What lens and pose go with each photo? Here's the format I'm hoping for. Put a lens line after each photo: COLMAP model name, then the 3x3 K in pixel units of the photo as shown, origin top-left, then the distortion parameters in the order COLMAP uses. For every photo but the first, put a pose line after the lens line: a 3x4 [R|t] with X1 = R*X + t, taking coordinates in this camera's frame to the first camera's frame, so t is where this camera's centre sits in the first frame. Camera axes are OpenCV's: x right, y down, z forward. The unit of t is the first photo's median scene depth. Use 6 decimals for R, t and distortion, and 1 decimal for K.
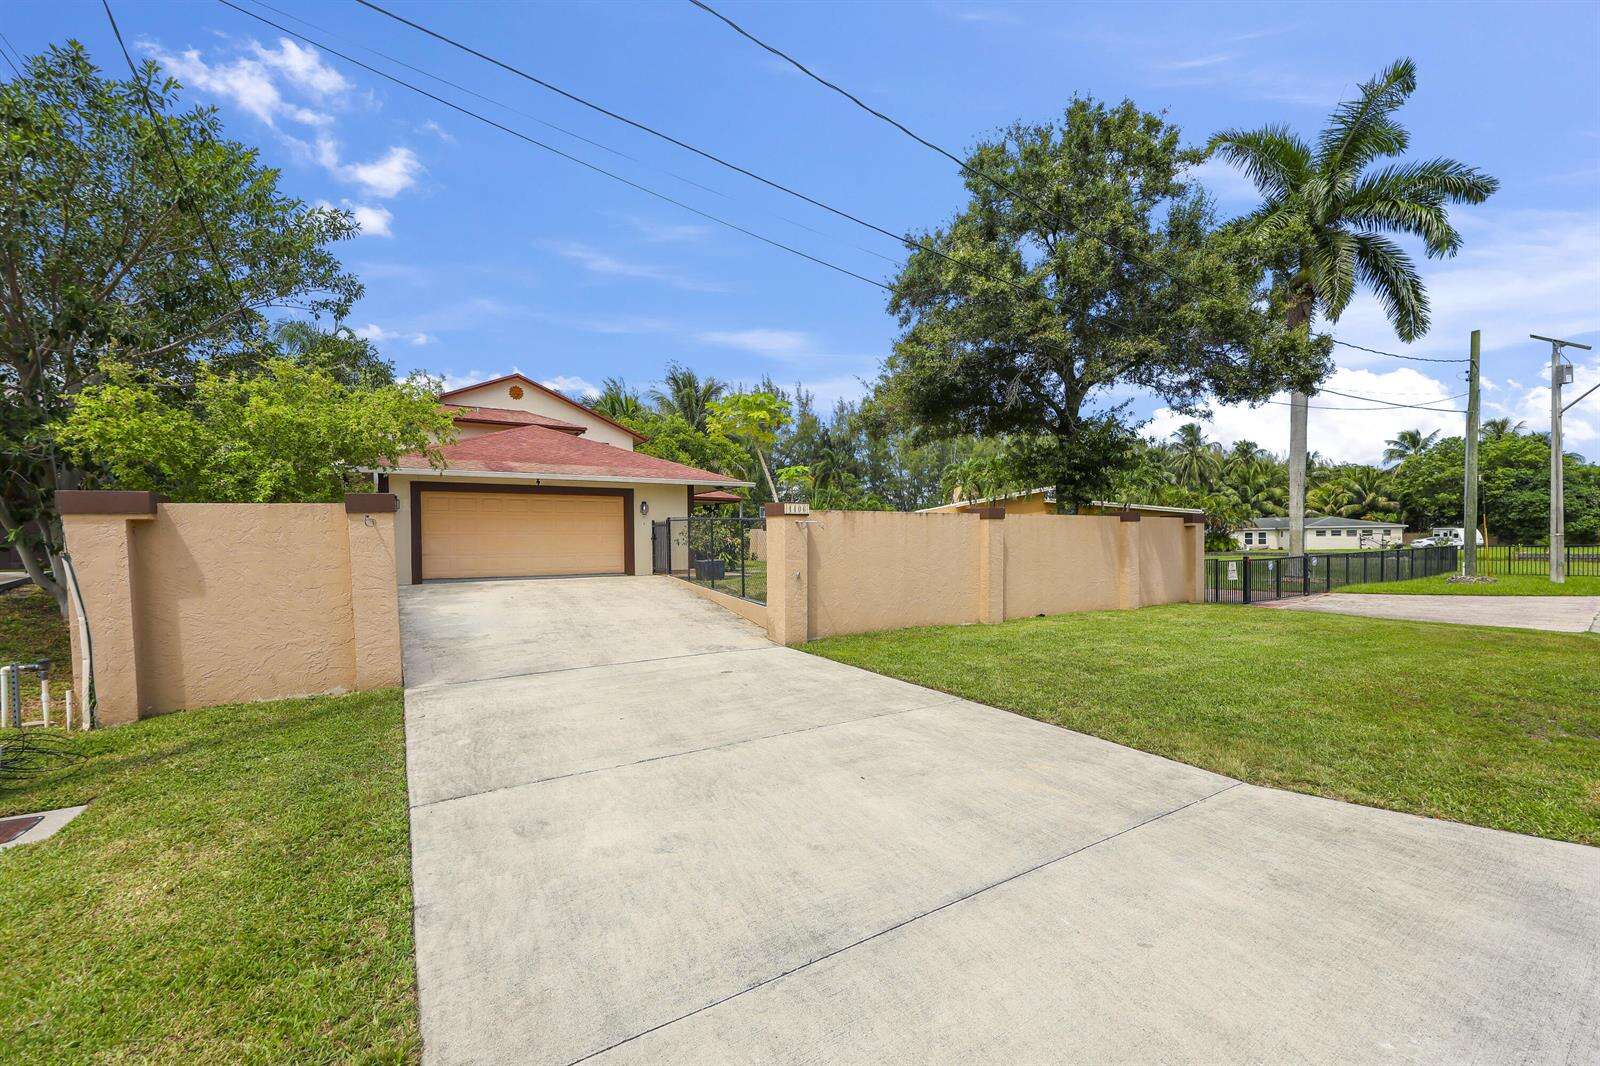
lens RADIAL K [[631.6, 0, 793.3], [0, 631.6, 535.2], [0, 0, 1]] dist [0.001402, 0.000224]
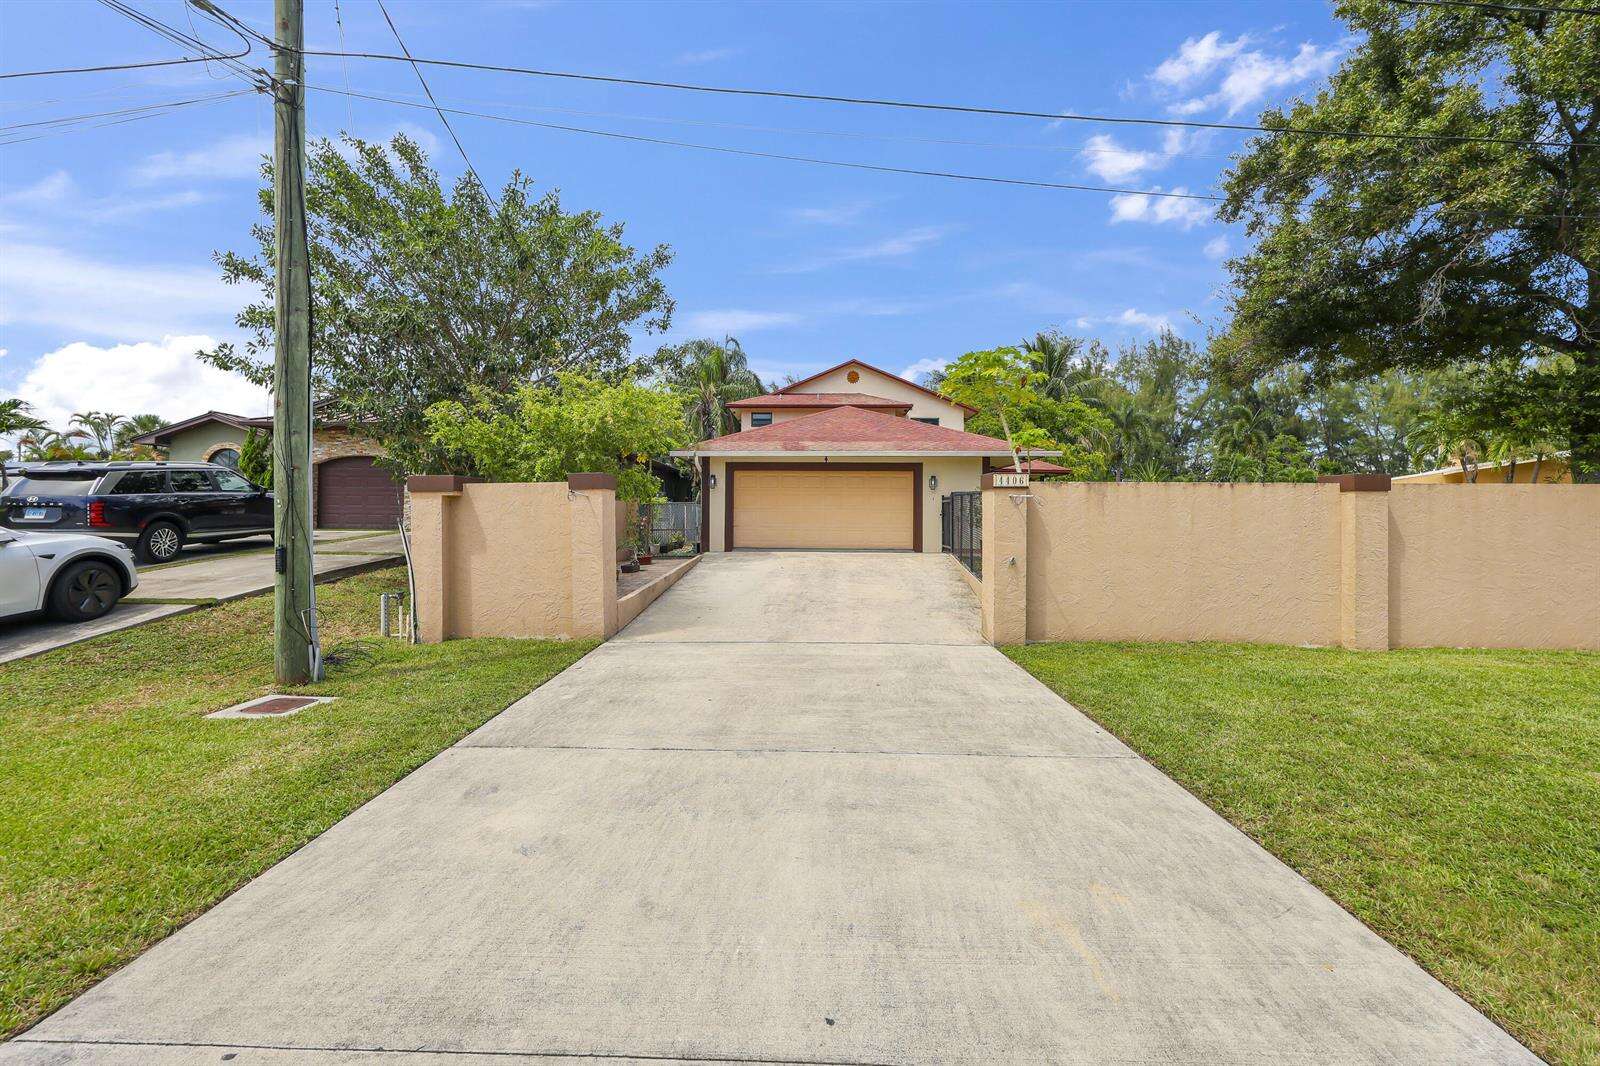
lens RADIAL K [[639.6, 0, 804.9], [0, 639.6, 485.2], [0, 0, 1]] dist [0.002796, 0.000060]
pose [[0.840001, -0.012386, -0.542443, 0.128131], [-0.009418, 0.999256, -0.037402, -0.000765], [0.542503, 0.036526, 0.839259, 0.081925]]
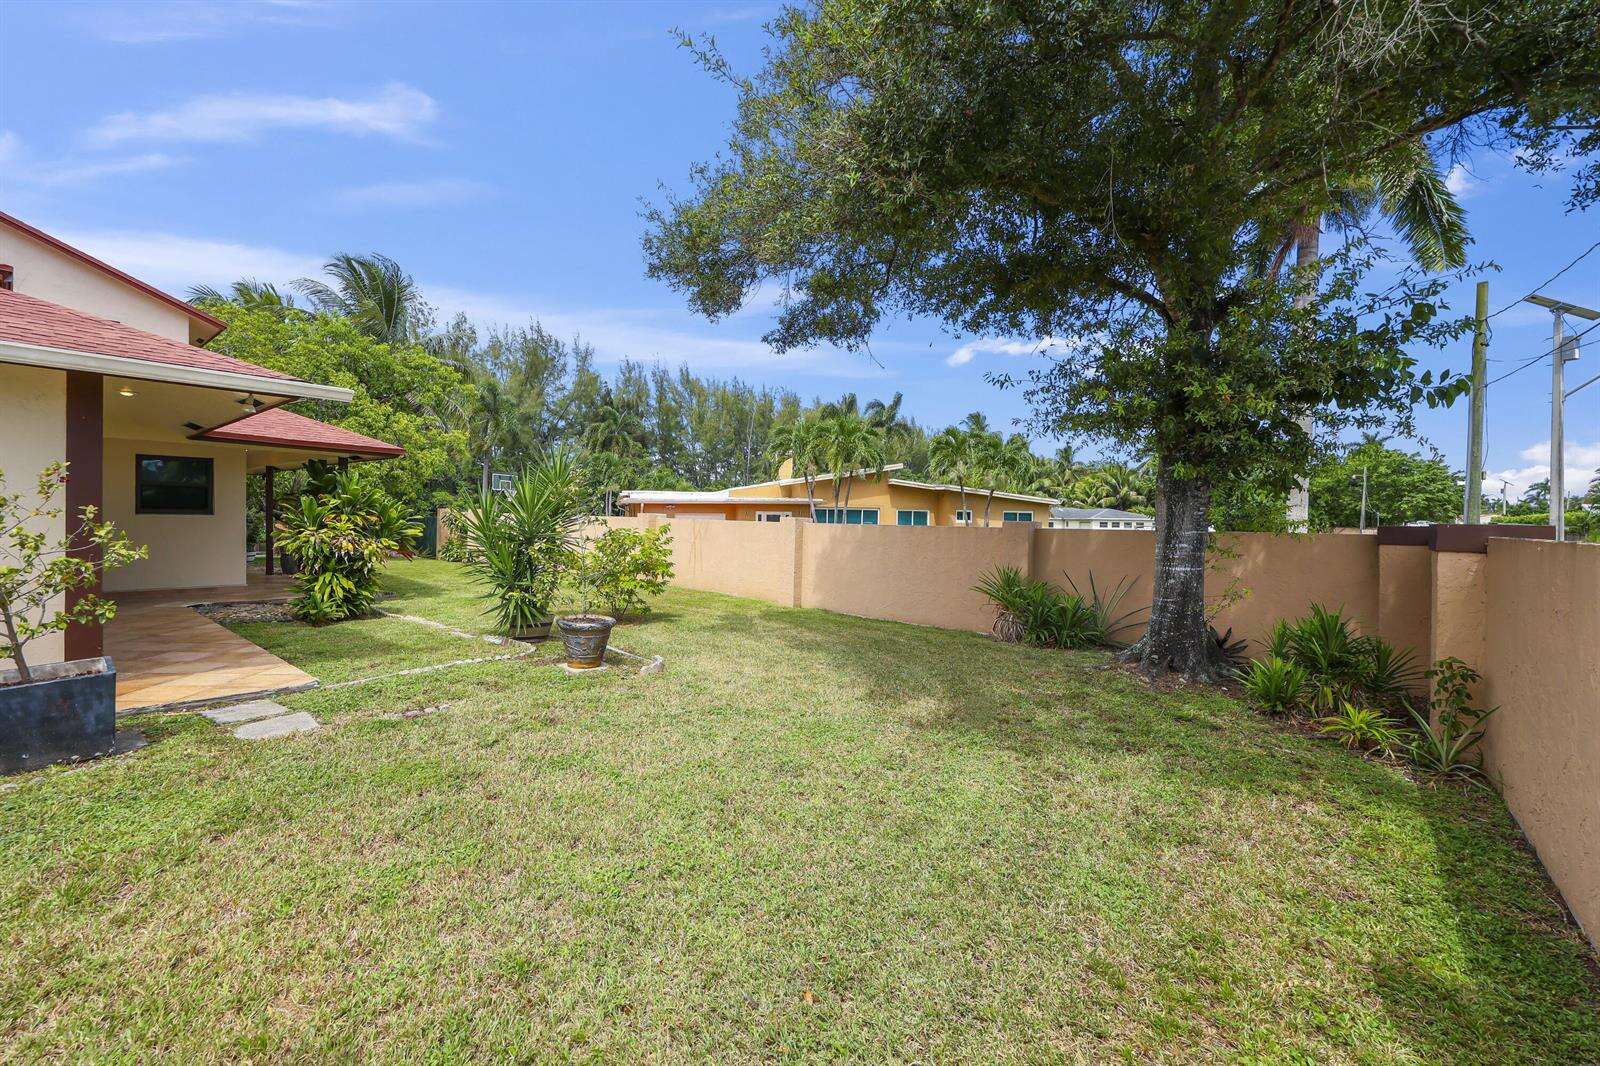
lens RADIAL K [[640.0, 0, 800.9], [0, 640.0, 514.1], [0, 0, 1]] dist [0.012727, 0.000066]
pose [[0.940902, 0.023787, 0.337843, 0.051175], [-0.025119, 0.999684, -0.000428, -0.026185], [-0.337746, -0.008084, 0.941202, 0.657825]]
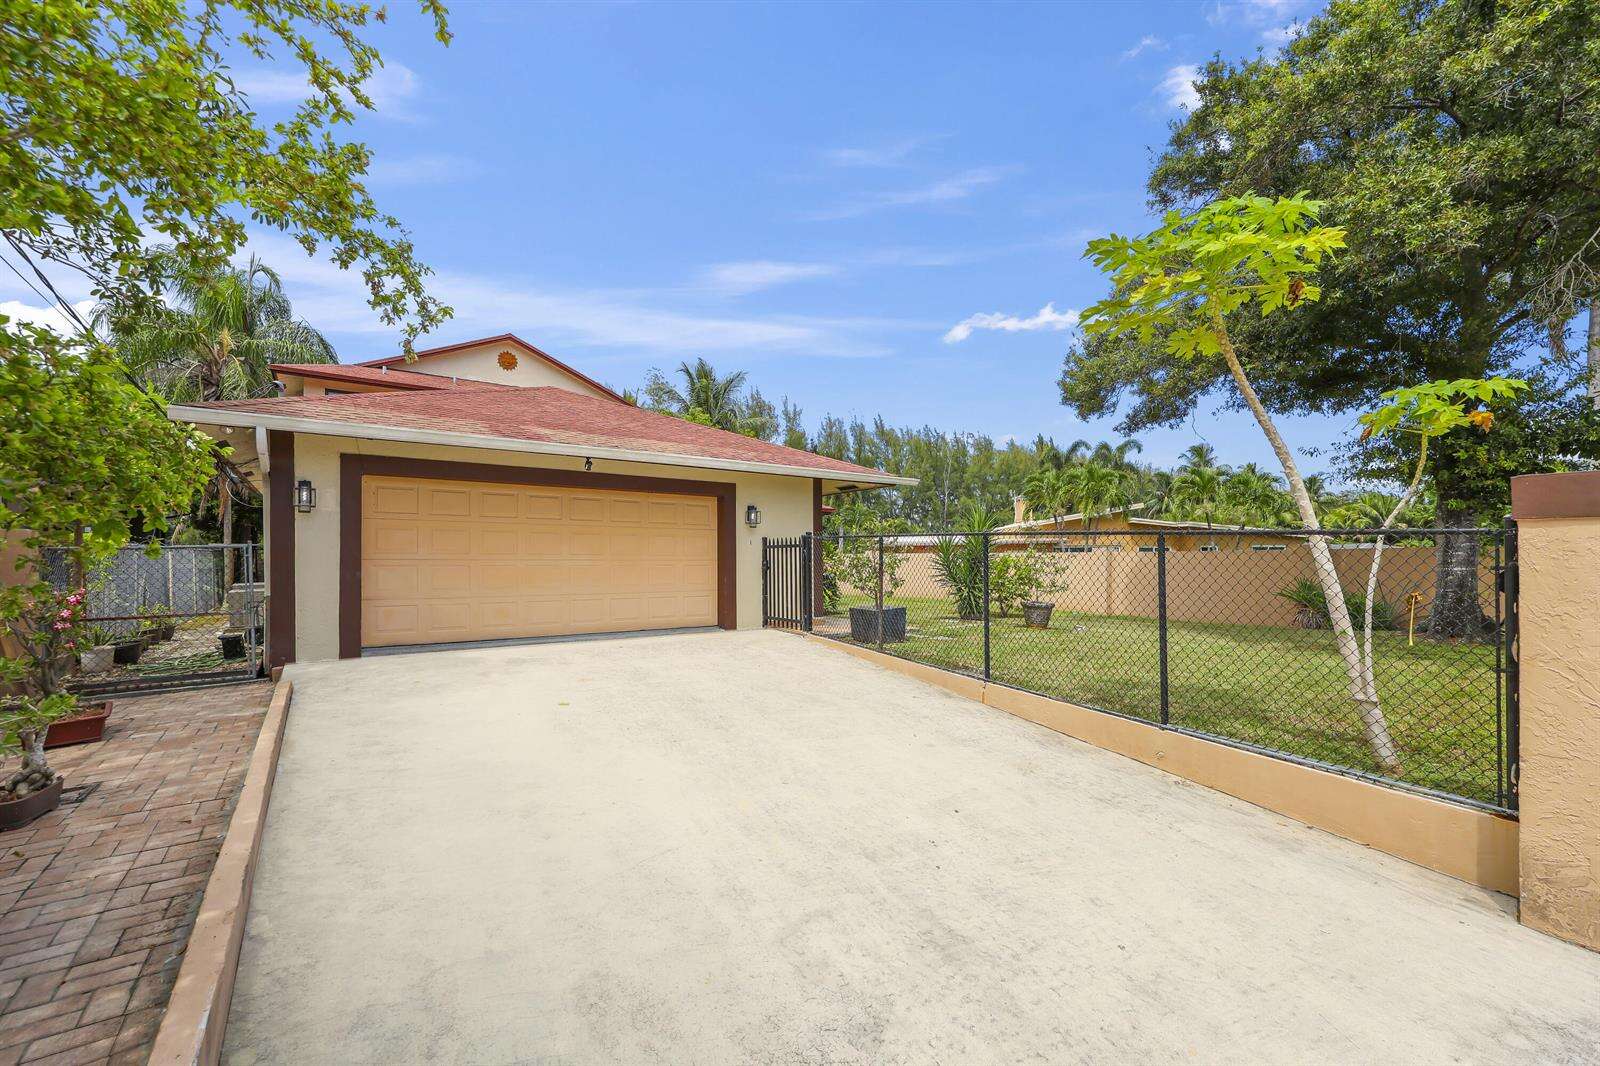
lens RADIAL K [[637.4, 0, 794.7], [0, 637.4, 551.9], [0, 0, 1]] dist [0.000705, -0.000158]
pose [[0.998458, 0.008269, 0.054901, -0.230934], [-0.007783, 0.999929, -0.009050, -0.004245], [-0.054972, 0.008609, 0.998451, 0.402942]]
